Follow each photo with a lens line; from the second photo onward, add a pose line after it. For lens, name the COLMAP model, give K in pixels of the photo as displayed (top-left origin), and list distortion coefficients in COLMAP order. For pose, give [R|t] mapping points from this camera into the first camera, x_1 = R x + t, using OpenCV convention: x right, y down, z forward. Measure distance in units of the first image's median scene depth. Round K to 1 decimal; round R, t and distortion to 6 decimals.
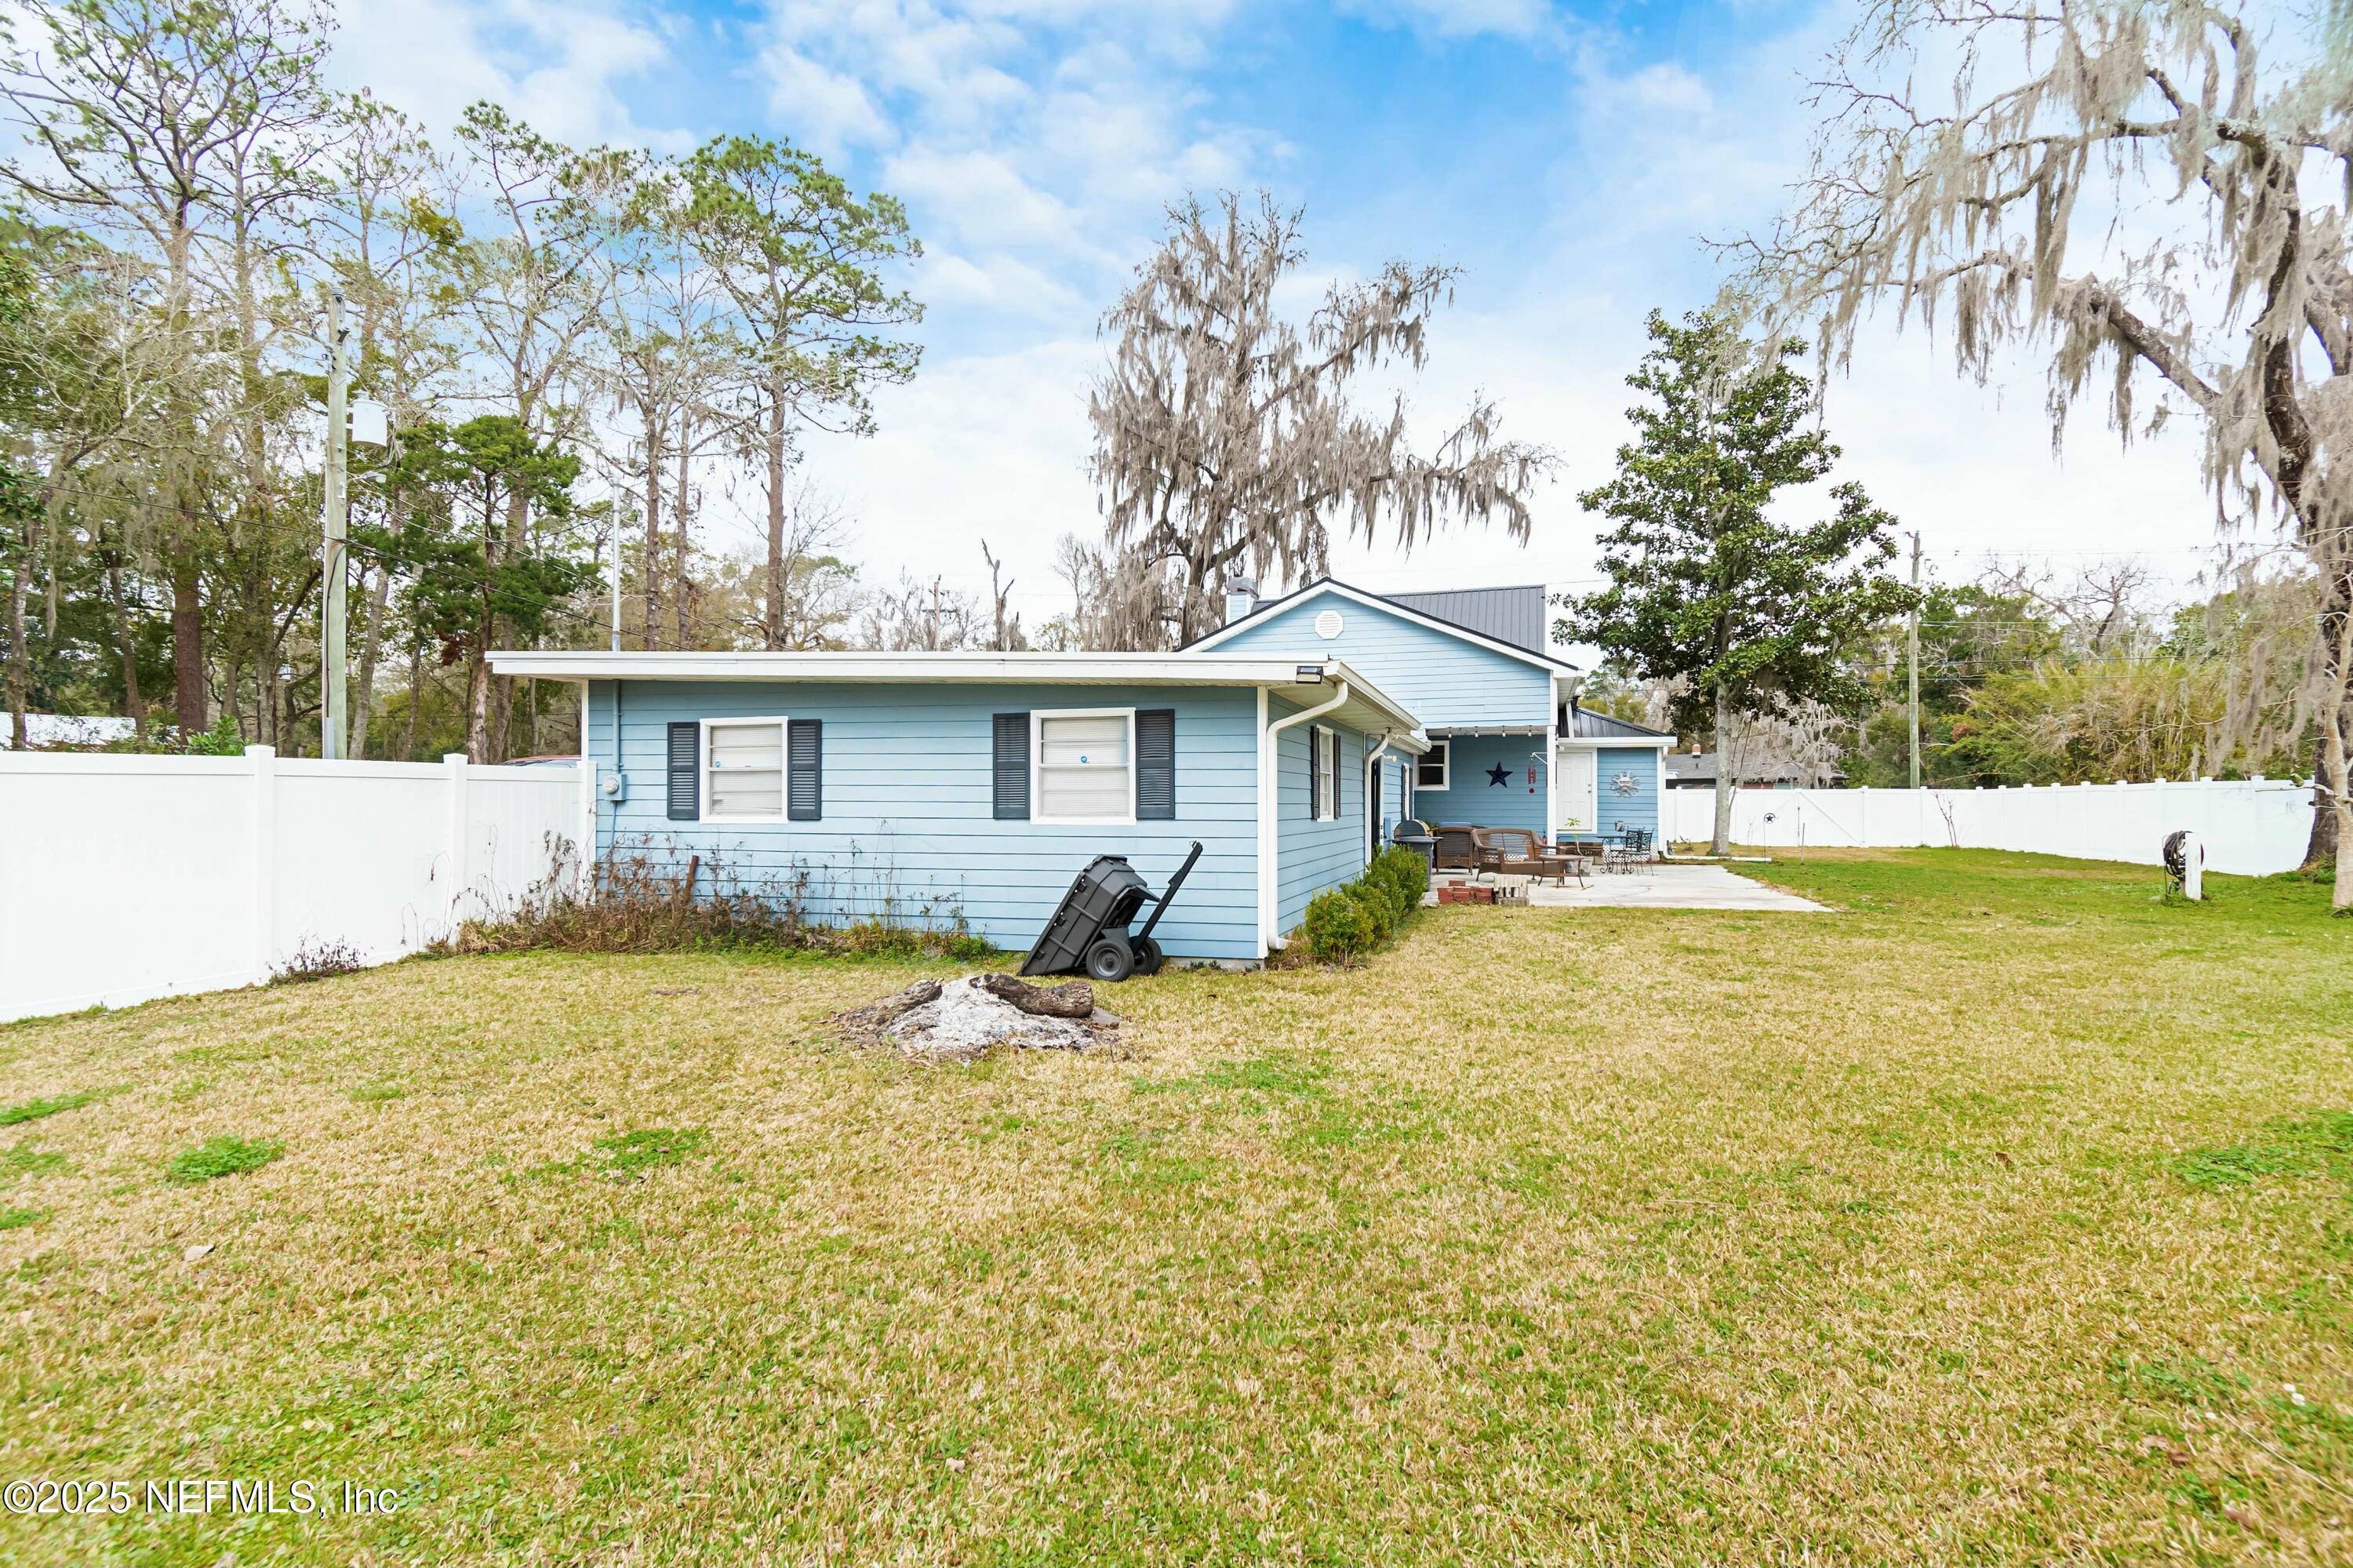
lens RADIAL K [[1189.3, 0, 1194.7], [0, 1189.3, 802.9], [0, 0, 1]] dist [0.001974, -0.002452]
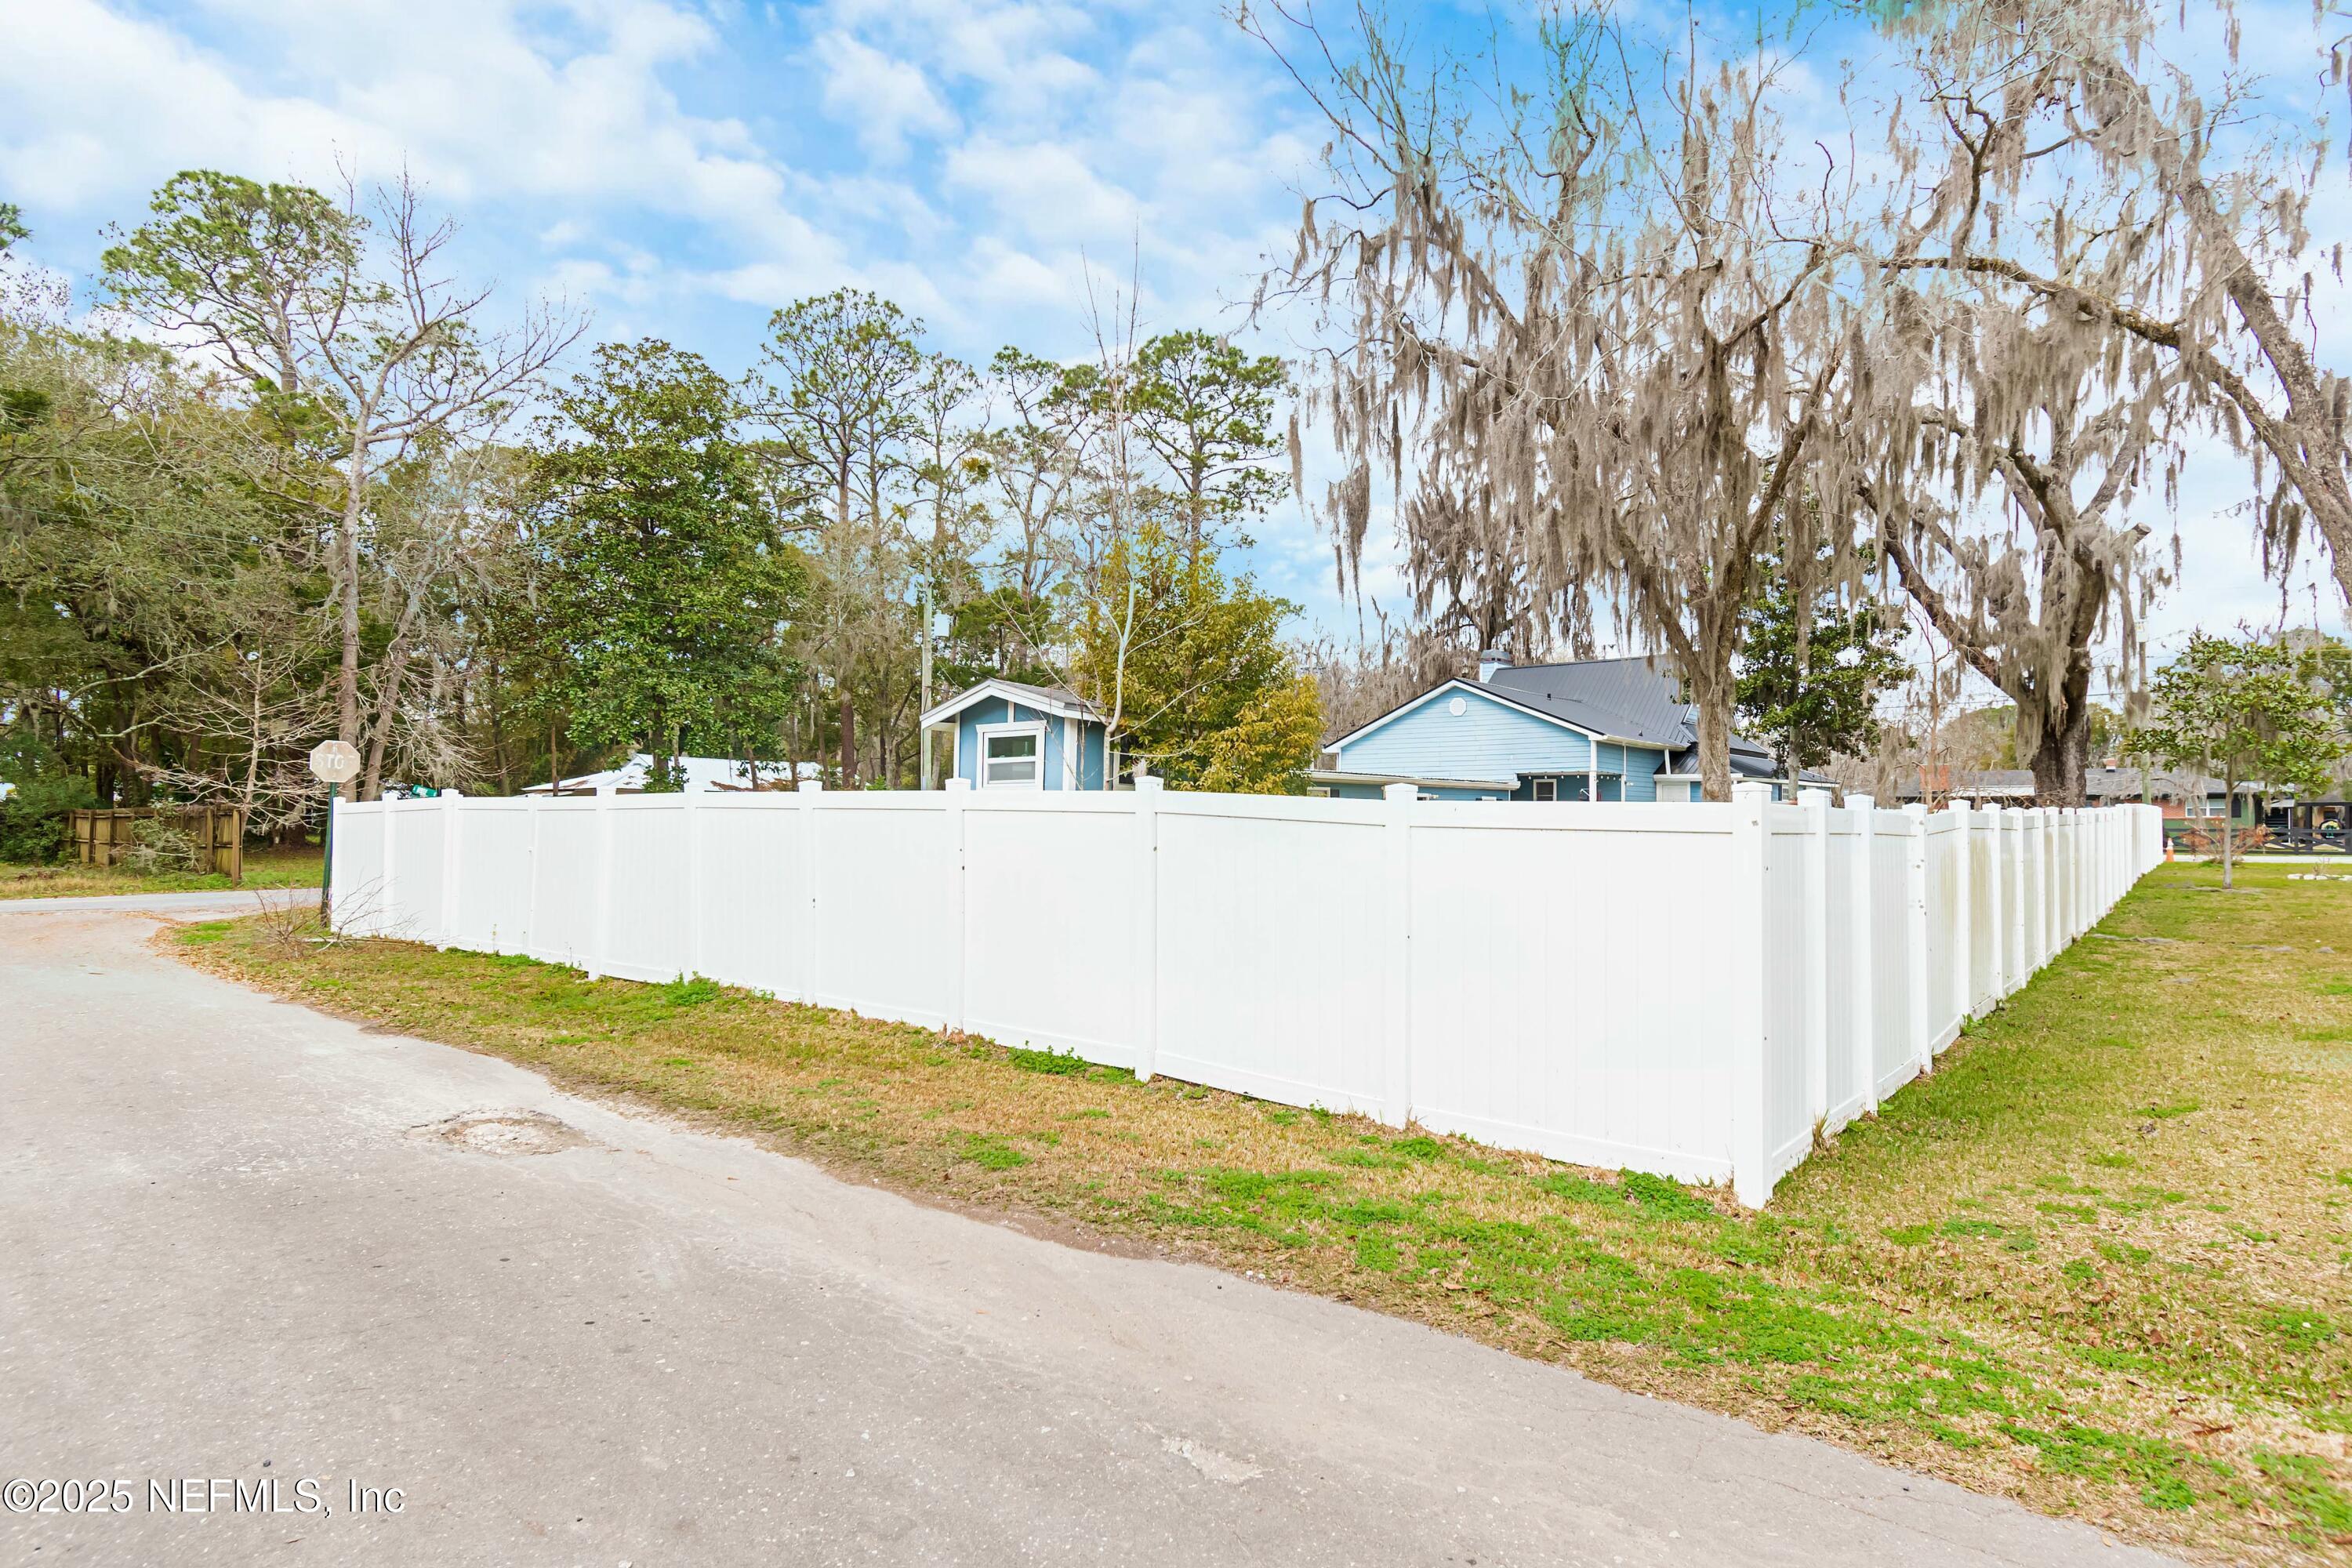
lens RADIAL K [[1263.6, 0, 1176.0], [0, 1263.6, 784.0], [0, 0, 1]] dist [-0.001434, -0.000122]
pose [[0.913196, -0.007481, -0.407452, 0.498930], [-0.003012, 0.999680, -0.025106, -0.006558], [0.407509, 0.024154, 0.912882, -0.723998]]
